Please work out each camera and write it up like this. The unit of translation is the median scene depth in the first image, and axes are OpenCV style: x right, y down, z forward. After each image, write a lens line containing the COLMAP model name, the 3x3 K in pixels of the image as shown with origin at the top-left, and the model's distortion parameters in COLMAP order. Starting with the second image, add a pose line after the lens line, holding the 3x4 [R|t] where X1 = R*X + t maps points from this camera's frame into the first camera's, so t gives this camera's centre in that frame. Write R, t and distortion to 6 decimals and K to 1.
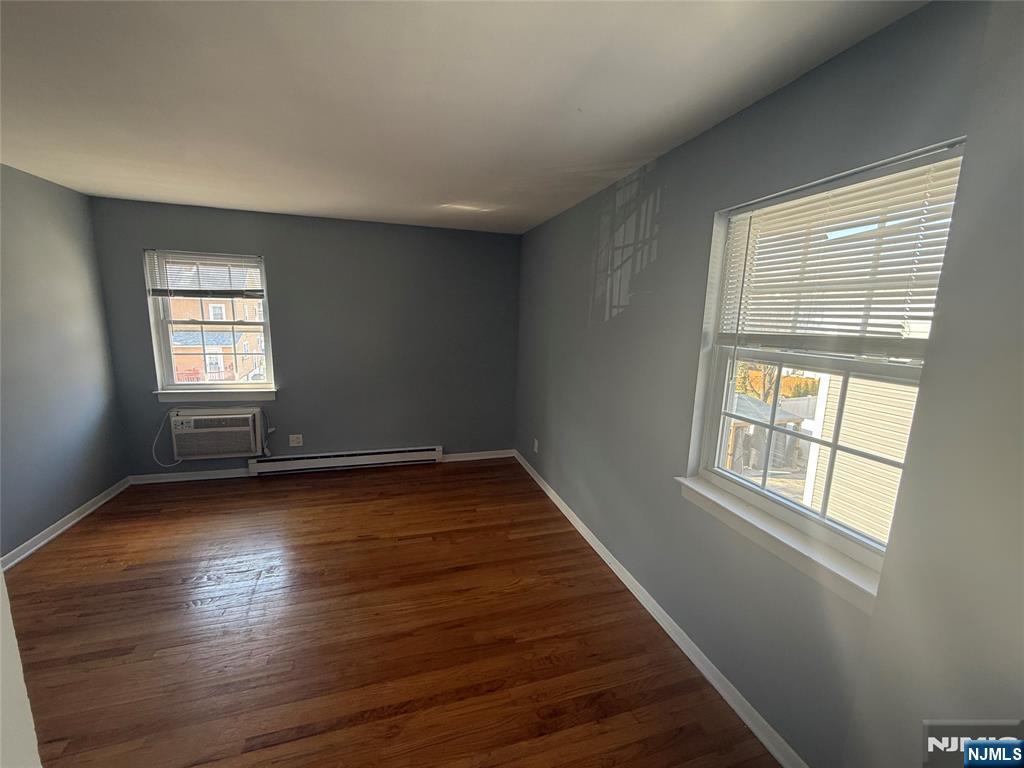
lens RADIAL K [[412.2, 0, 512.0], [0, 412.2, 384.0], [0, 0, 1]] dist [-0.000213, -0.000027]
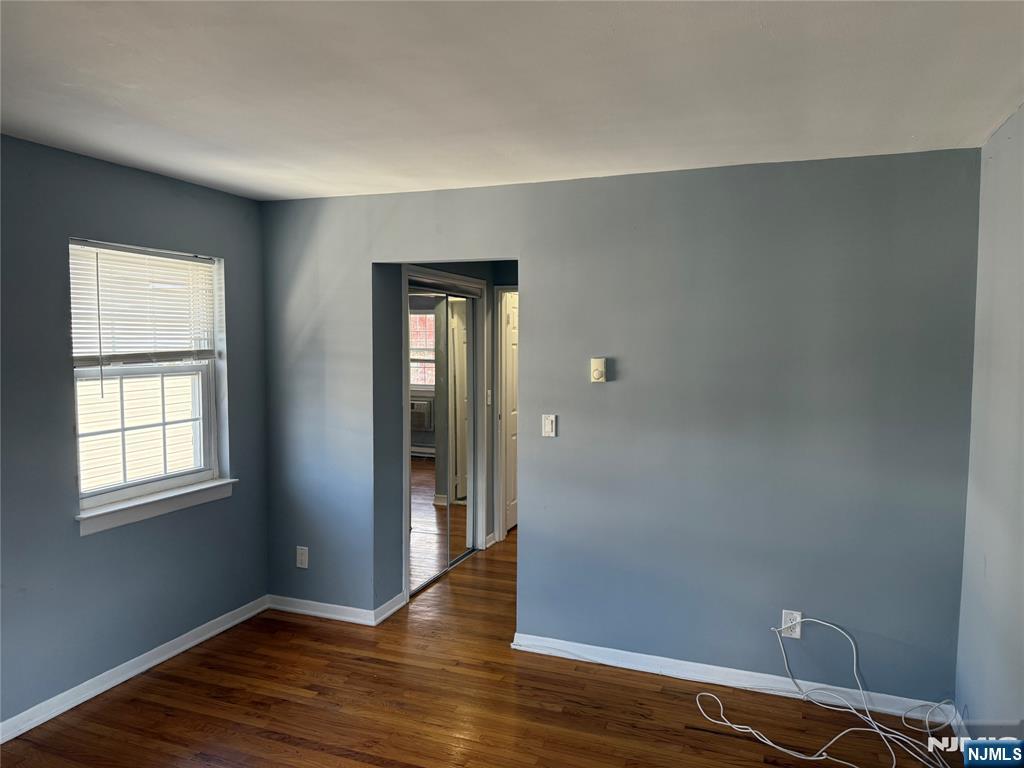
lens RADIAL K [[711.4, 0, 512.0], [0, 711.4, 384.0], [0, 0, 1]] dist [0.000622, 0.000246]
pose [[-0.791185, -0.068446, 0.607734, -1.493540], [0.076634, 0.974790, 0.209553, -0.366289], [-0.606756, 0.212369, -0.765994, 1.829350]]
